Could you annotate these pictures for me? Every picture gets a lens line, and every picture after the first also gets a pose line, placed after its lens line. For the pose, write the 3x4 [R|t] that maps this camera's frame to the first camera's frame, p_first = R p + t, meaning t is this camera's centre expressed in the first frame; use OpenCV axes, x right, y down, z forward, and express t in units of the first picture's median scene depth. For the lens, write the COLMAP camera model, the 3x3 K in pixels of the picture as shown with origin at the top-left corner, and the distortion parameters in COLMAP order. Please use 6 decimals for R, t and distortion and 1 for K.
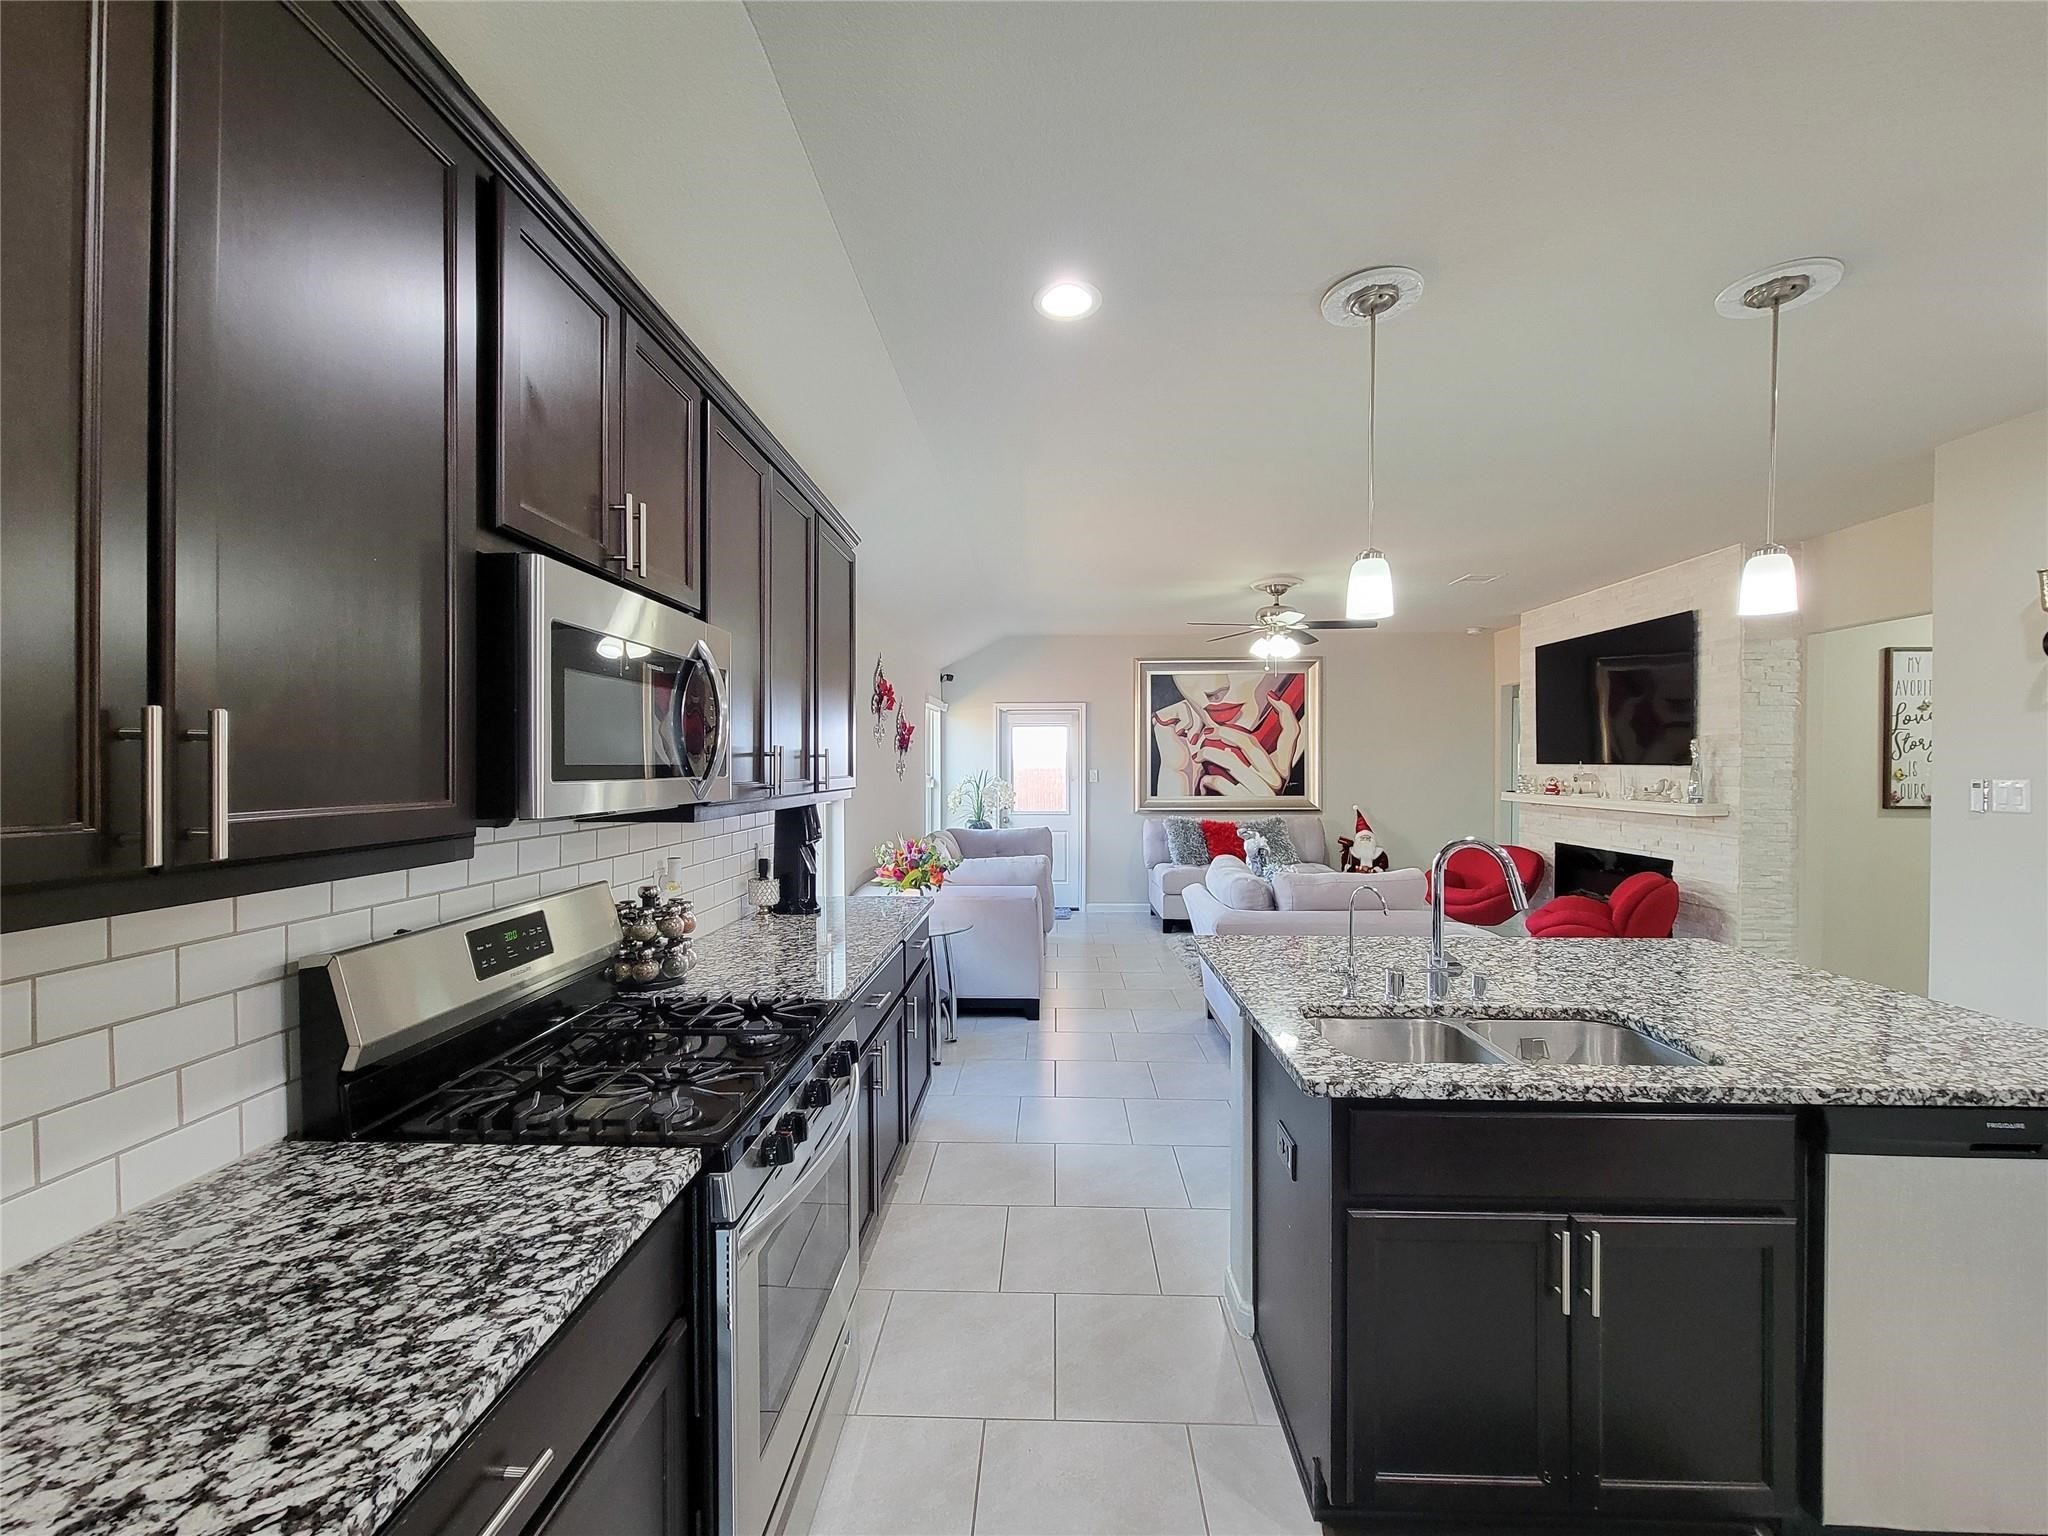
lens RADIAL K [[817.8, 0, 1031.8], [0, 817.8, 764.0], [0, 0, 1]] dist [0.008674, -0.000029]
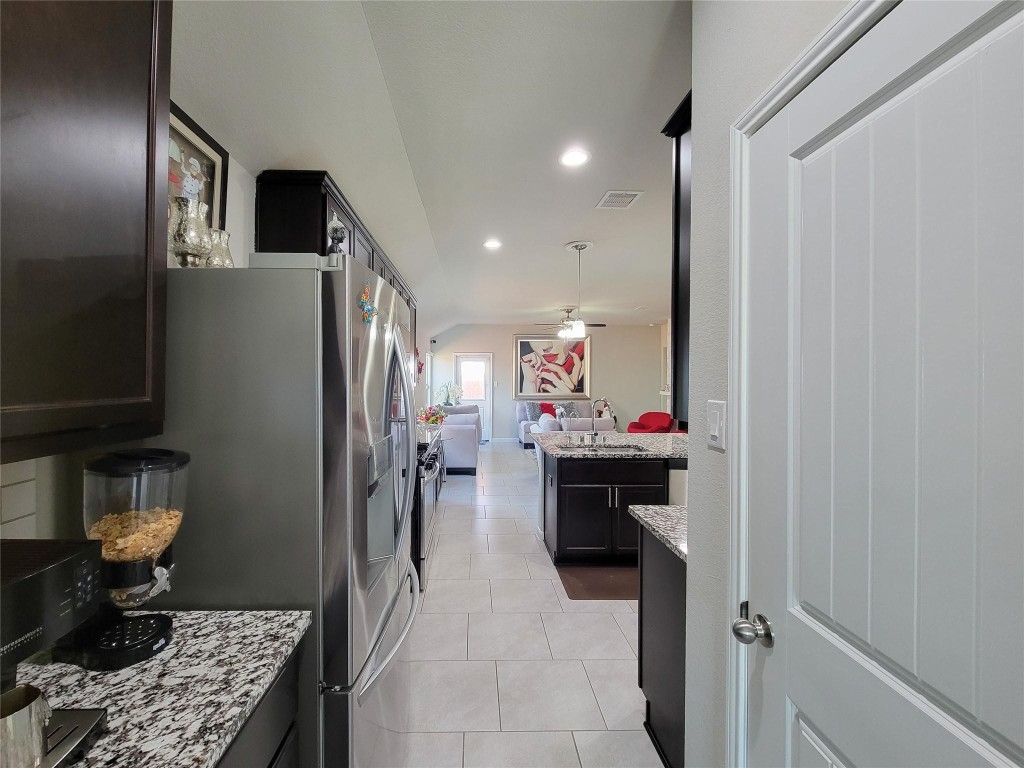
lens RADIAL K [[408.9, 0, 512.3], [0, 408.9, 380.3], [0, 0, 1]] dist [0.008674, -0.000029]
pose [[0.992543, 0.005341, 0.121776, -0.021724], [-0.005779, 0.999978, 0.003237, 0.000052], [-0.121756, -0.003916, 0.992552, -0.189611]]
